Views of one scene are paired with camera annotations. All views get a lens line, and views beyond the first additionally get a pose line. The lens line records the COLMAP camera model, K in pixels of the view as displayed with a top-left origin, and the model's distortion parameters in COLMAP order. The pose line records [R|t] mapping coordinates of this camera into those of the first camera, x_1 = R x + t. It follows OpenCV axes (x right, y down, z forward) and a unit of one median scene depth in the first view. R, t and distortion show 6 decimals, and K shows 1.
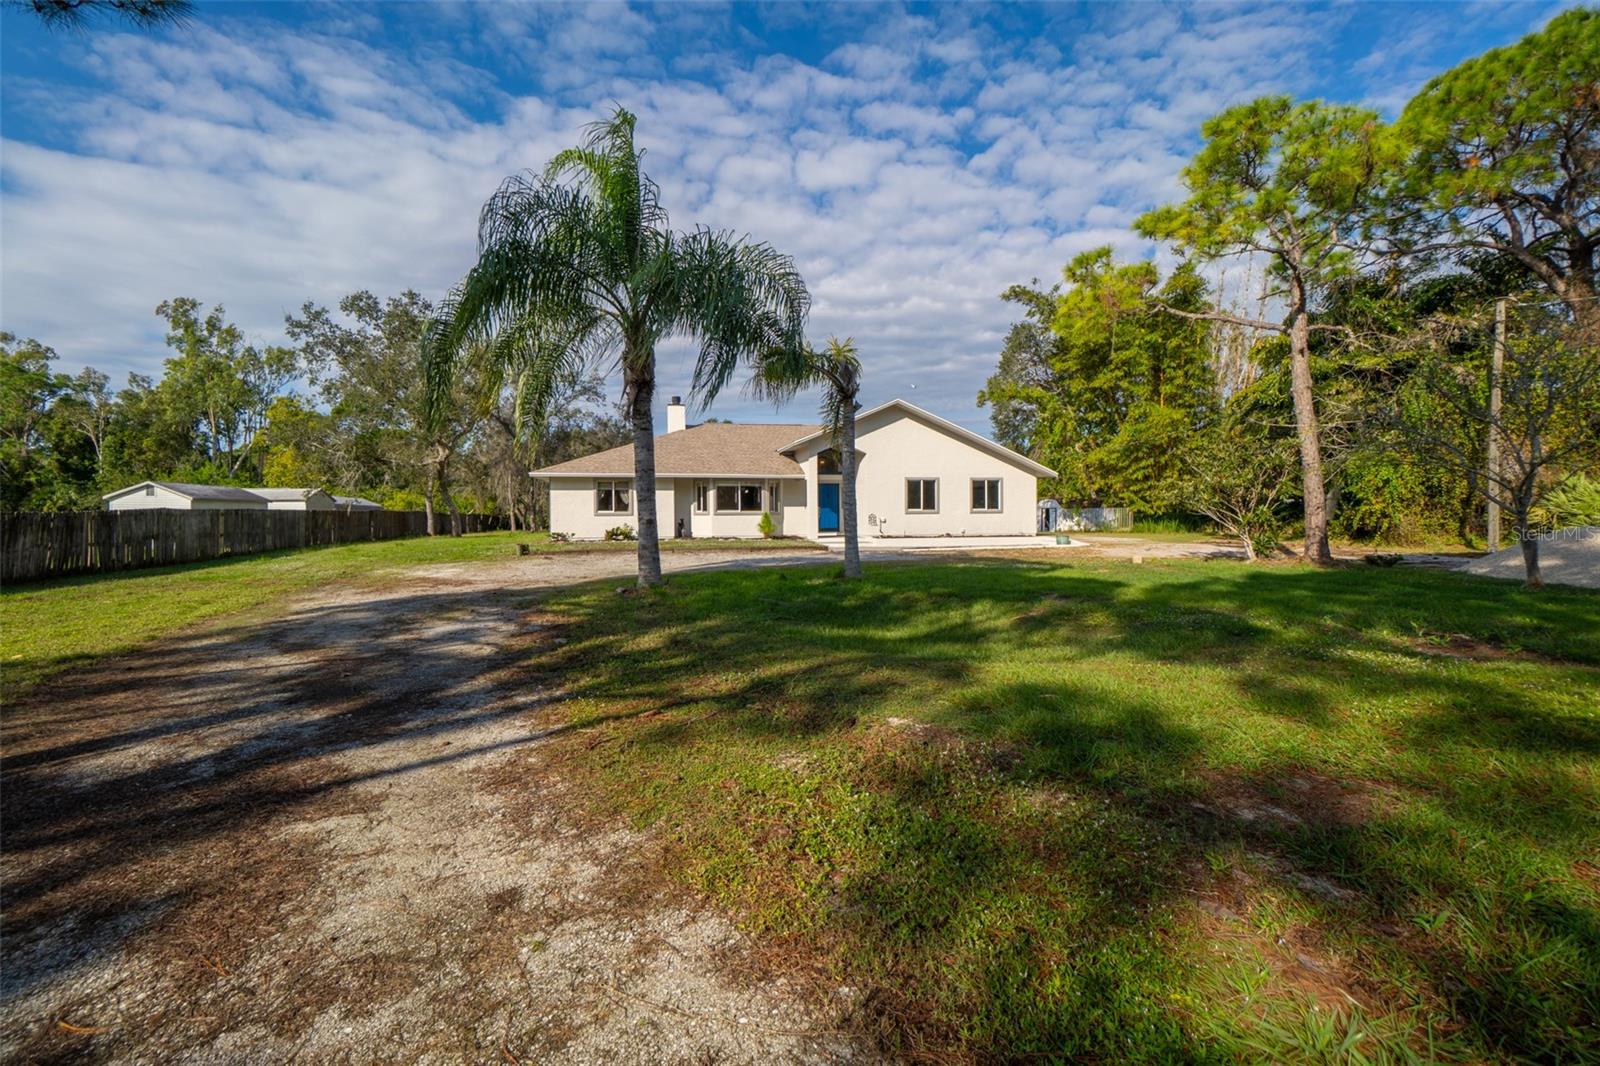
lens RADIAL K [[695.5, 0, 795.9], [0, 695.5, 533.2], [0, 0, 1]] dist [-0.011837, -0.000150]
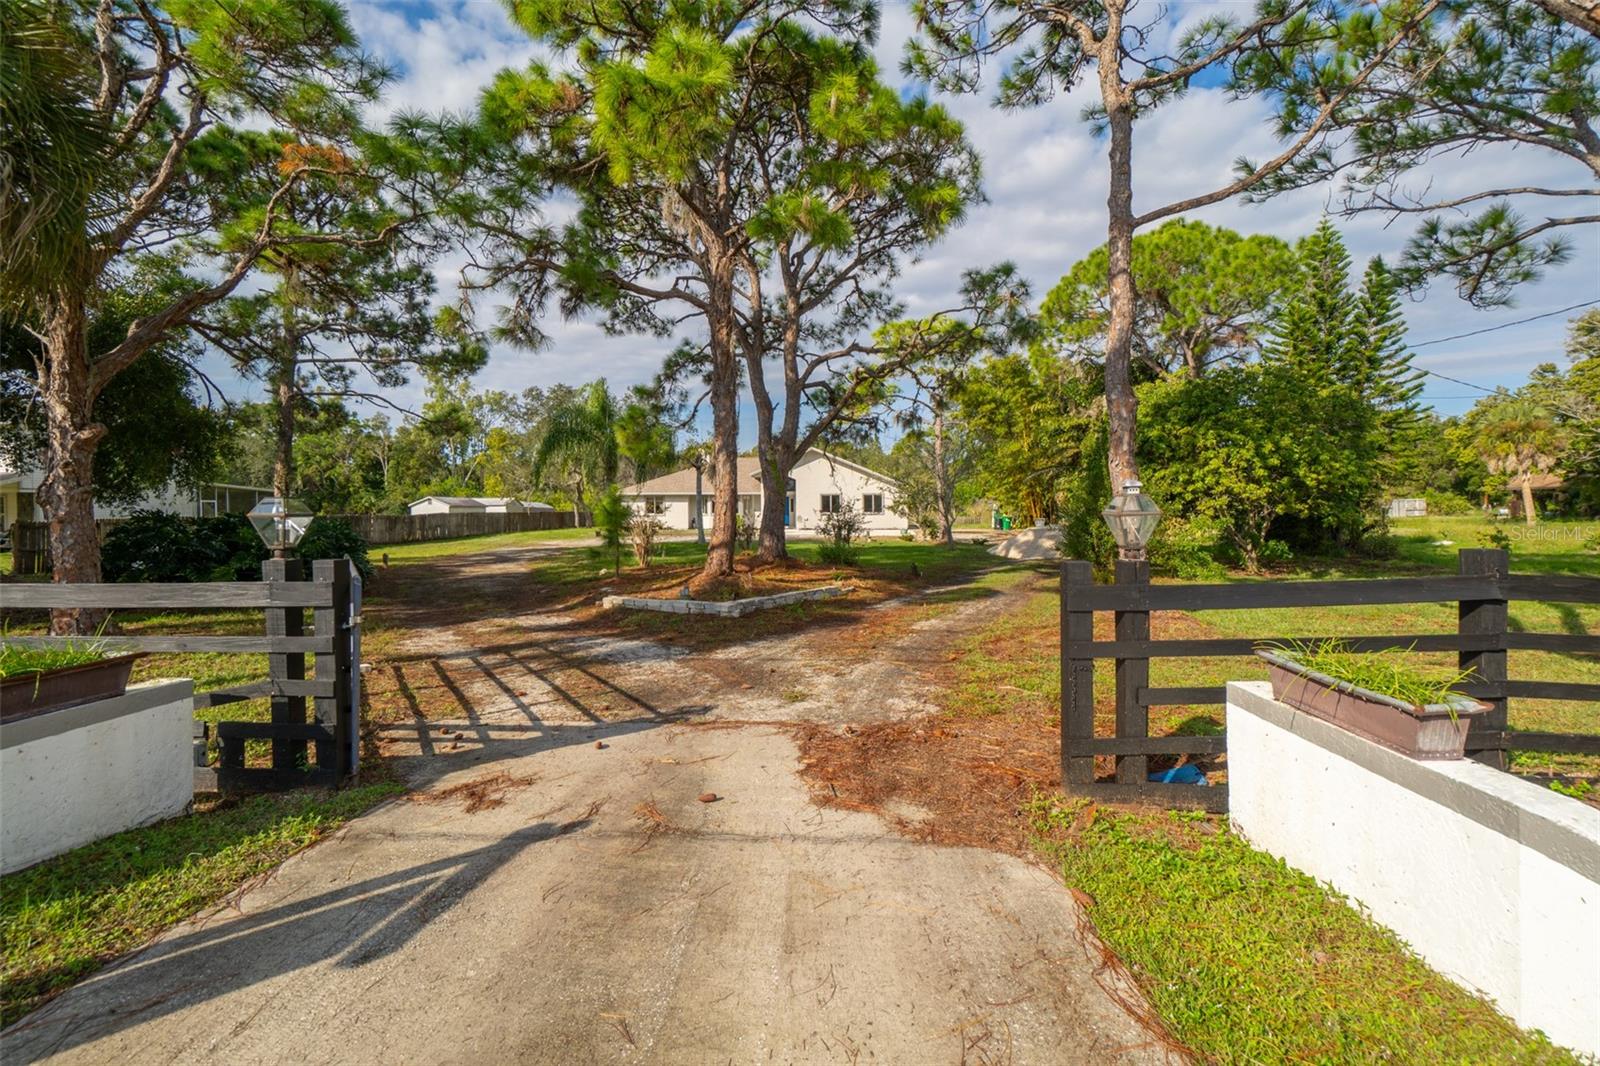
lens RADIAL K [[695.5, 0, 795.9], [0, 695.5, 533.2], [0, 0, 1]] dist [-0.011837, -0.000150]
pose [[0.972685, 0.007824, -0.231996, 0.458186], [-0.006243, 0.999952, 0.007548, 0.002251], [0.232043, -0.005893, 0.972688, -0.593369]]
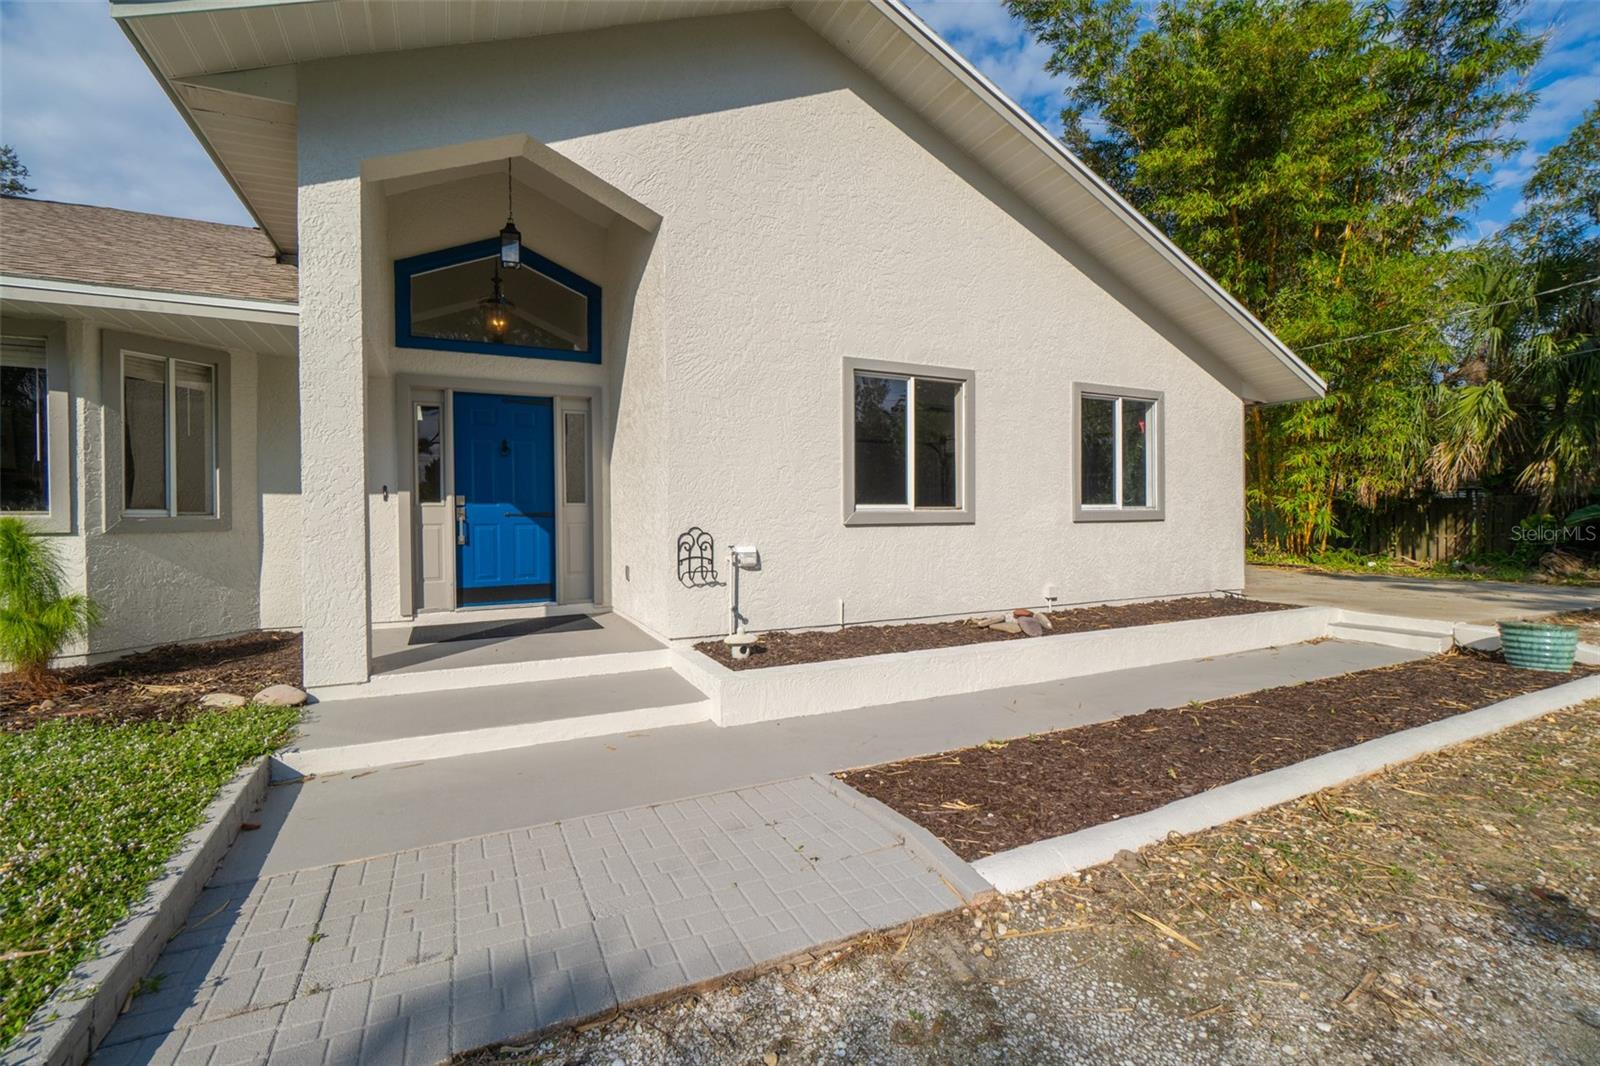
lens RADIAL K [[691.5, 0, 784.0], [0, 691.5, 520.1], [0, 0, 1]] dist [-0.001630, -0.000852]
pose [[0.968838, -0.003781, 0.247666, 0.079984], [0.008583, 0.999795, -0.018312, -0.024301], [-0.247546, 0.019867, 0.968672, 0.747558]]
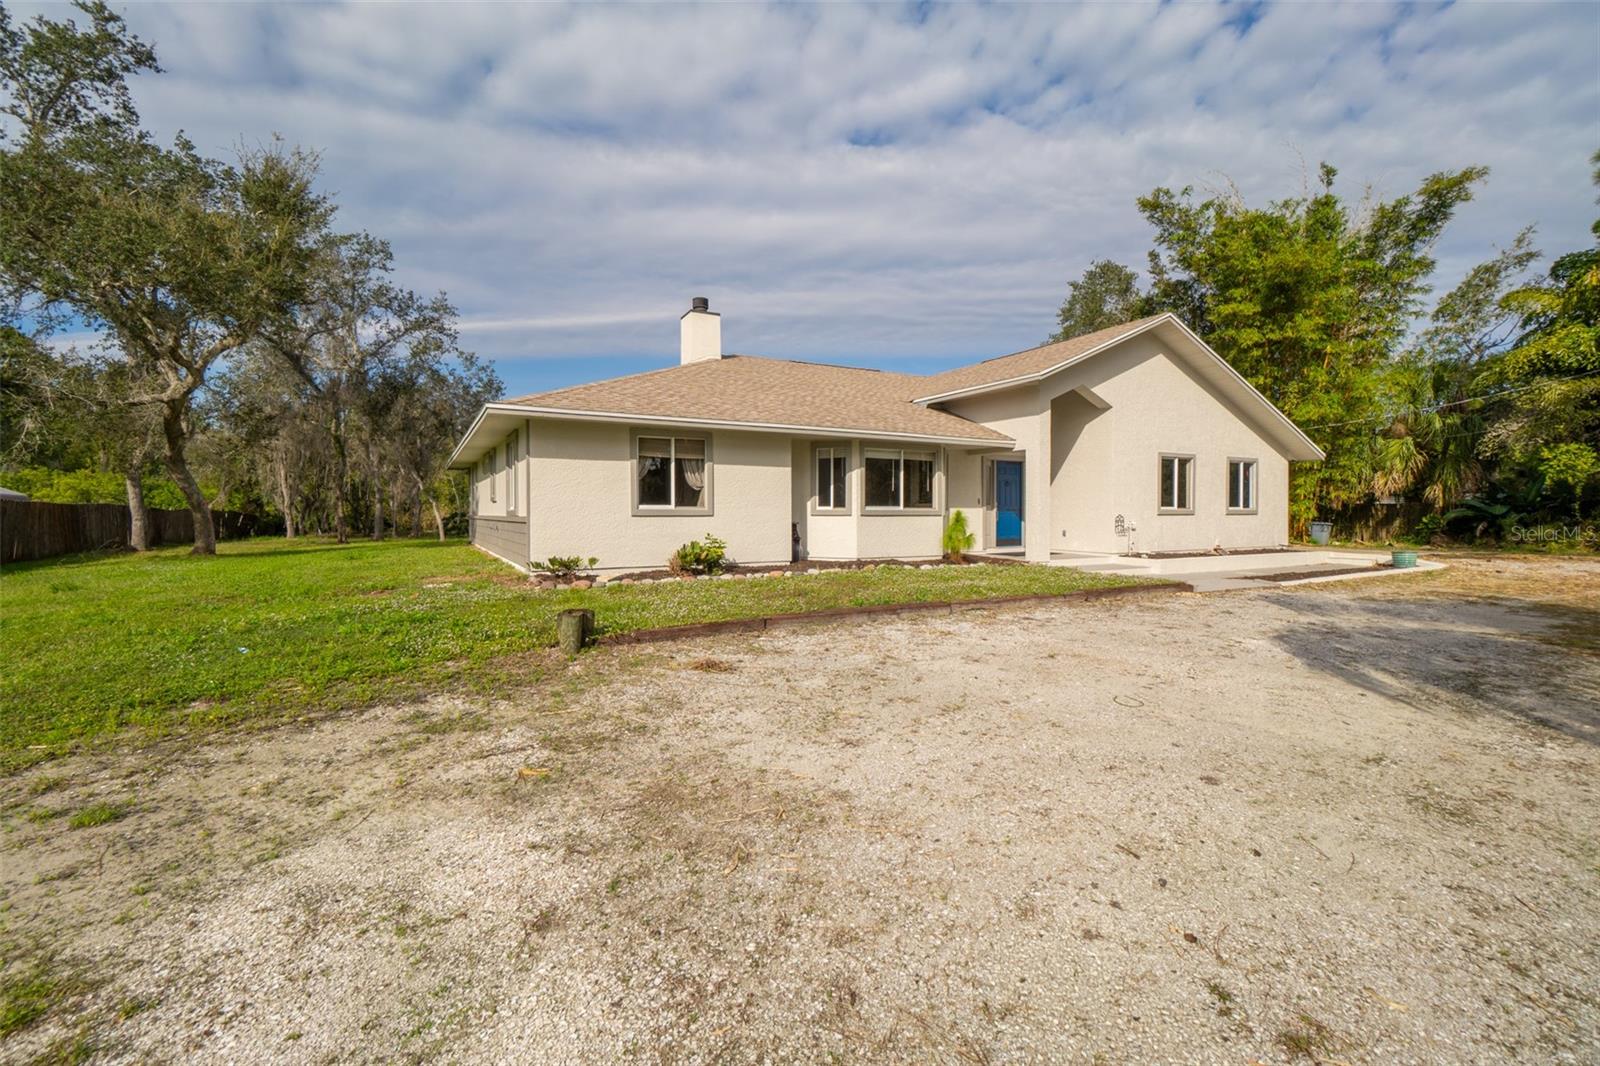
lens RADIAL K [[695.5, 0, 795.9], [0, 695.5, 533.2], [0, 0, 1]] dist [-0.011837, -0.000150]
pose [[0.956072, -0.003719, 0.293109, -0.286994], [0.002967, 0.999991, 0.003010, -0.014421], [-0.293118, -0.002008, 0.956074, 0.500452]]
